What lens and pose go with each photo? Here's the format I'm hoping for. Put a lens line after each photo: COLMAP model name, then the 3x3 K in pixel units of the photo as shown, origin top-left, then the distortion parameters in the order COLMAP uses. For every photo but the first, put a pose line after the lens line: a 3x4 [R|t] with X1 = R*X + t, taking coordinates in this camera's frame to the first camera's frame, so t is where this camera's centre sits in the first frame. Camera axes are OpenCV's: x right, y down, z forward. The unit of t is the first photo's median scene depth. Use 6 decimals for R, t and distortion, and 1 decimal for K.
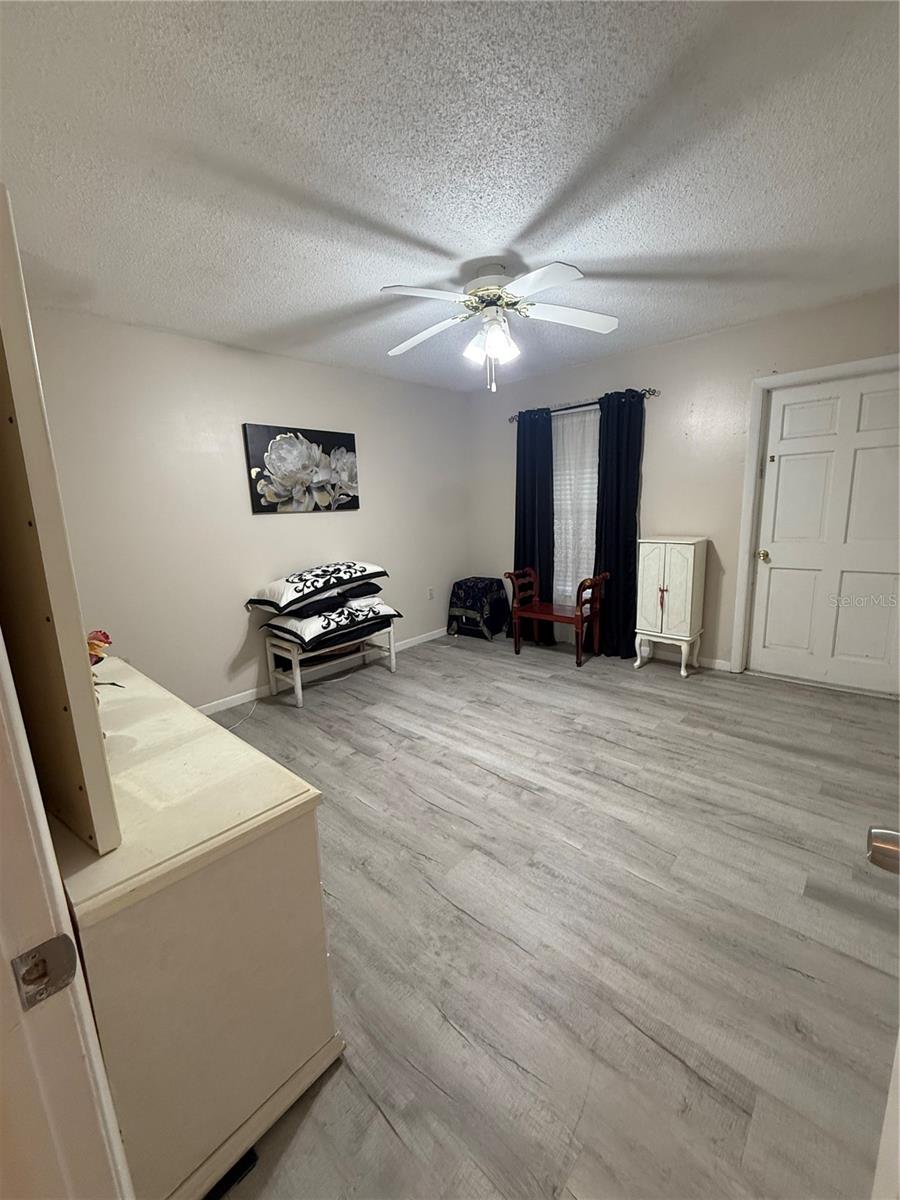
lens RADIAL K [[482.0, 0, 448.0], [0, 482.0, 595.4], [0, 0, 1]] dist [-0.000281, -0.000522]
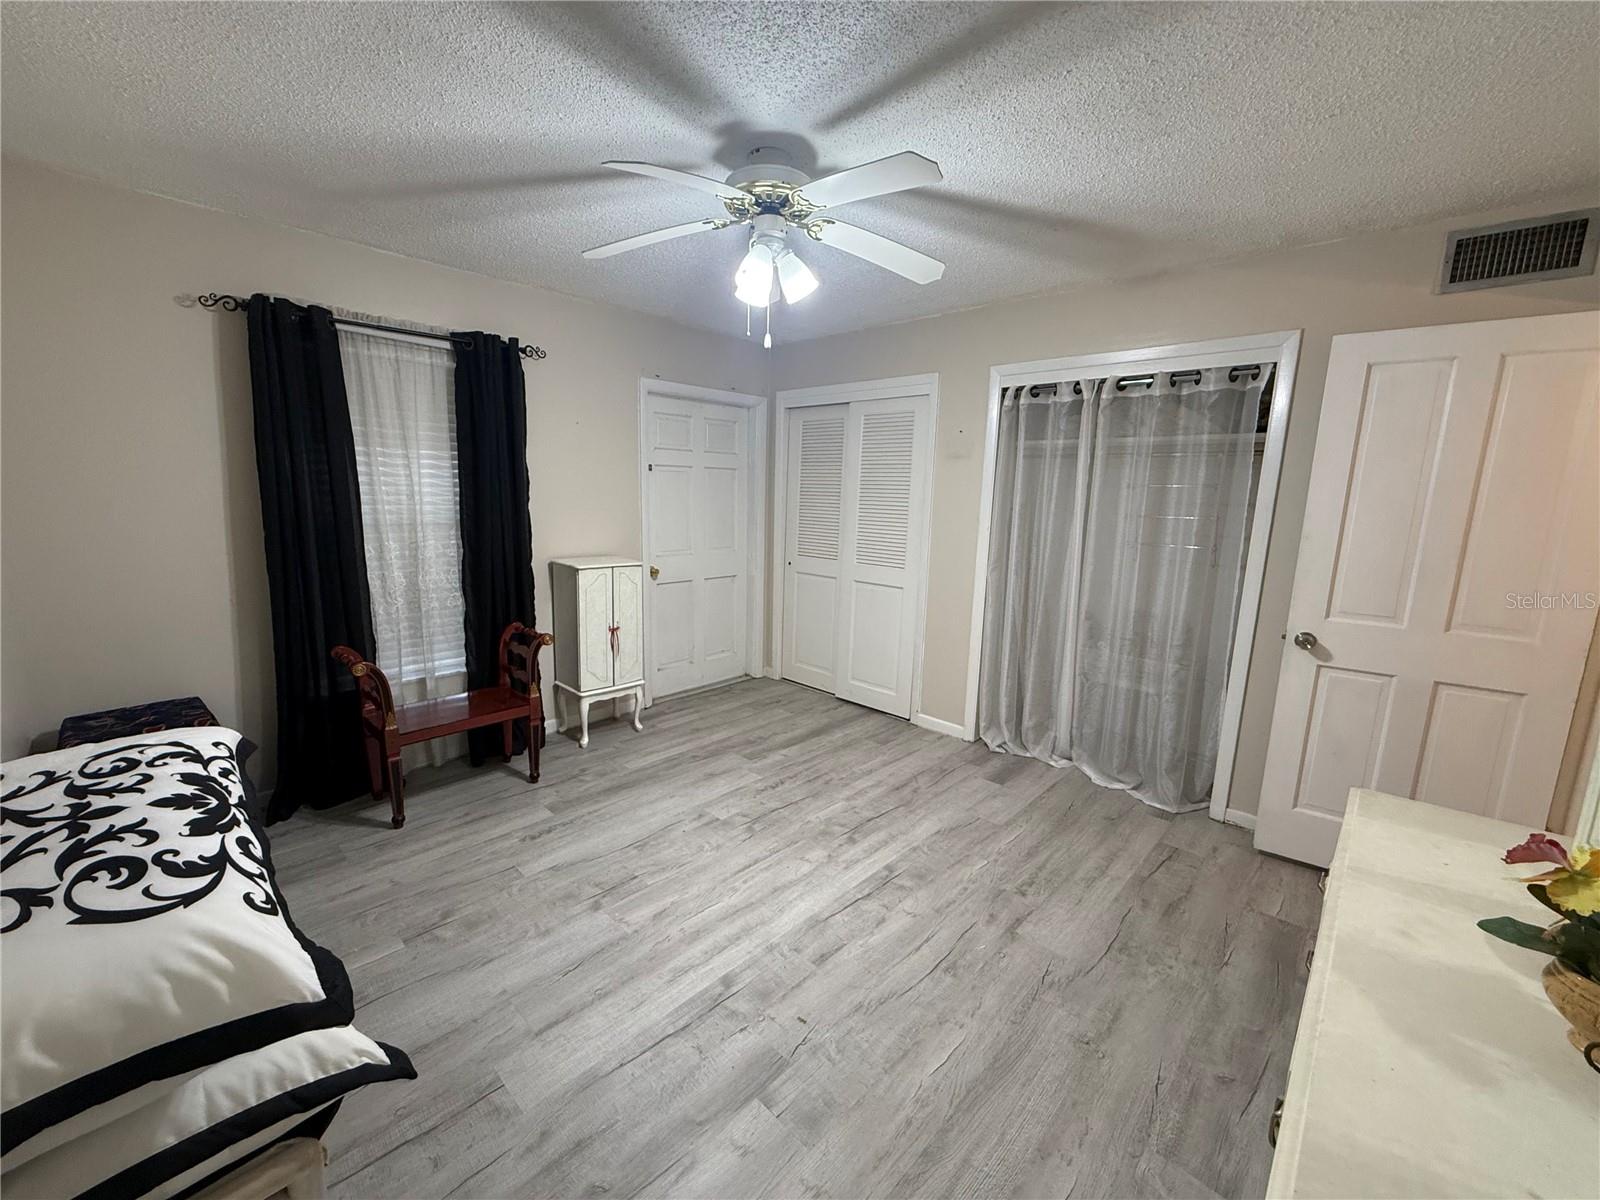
lens RADIAL K [[642.6, 0, 795.5], [0, 642.6, 597.8], [0, 0, 1]] dist [-0.000281, -0.000522]
pose [[0.013100, -0.124969, 0.992074, -0.665304], [0.162222, 0.979281, 0.121215, -0.165362], [-0.986667, 0.159348, 0.033102, 0.834218]]
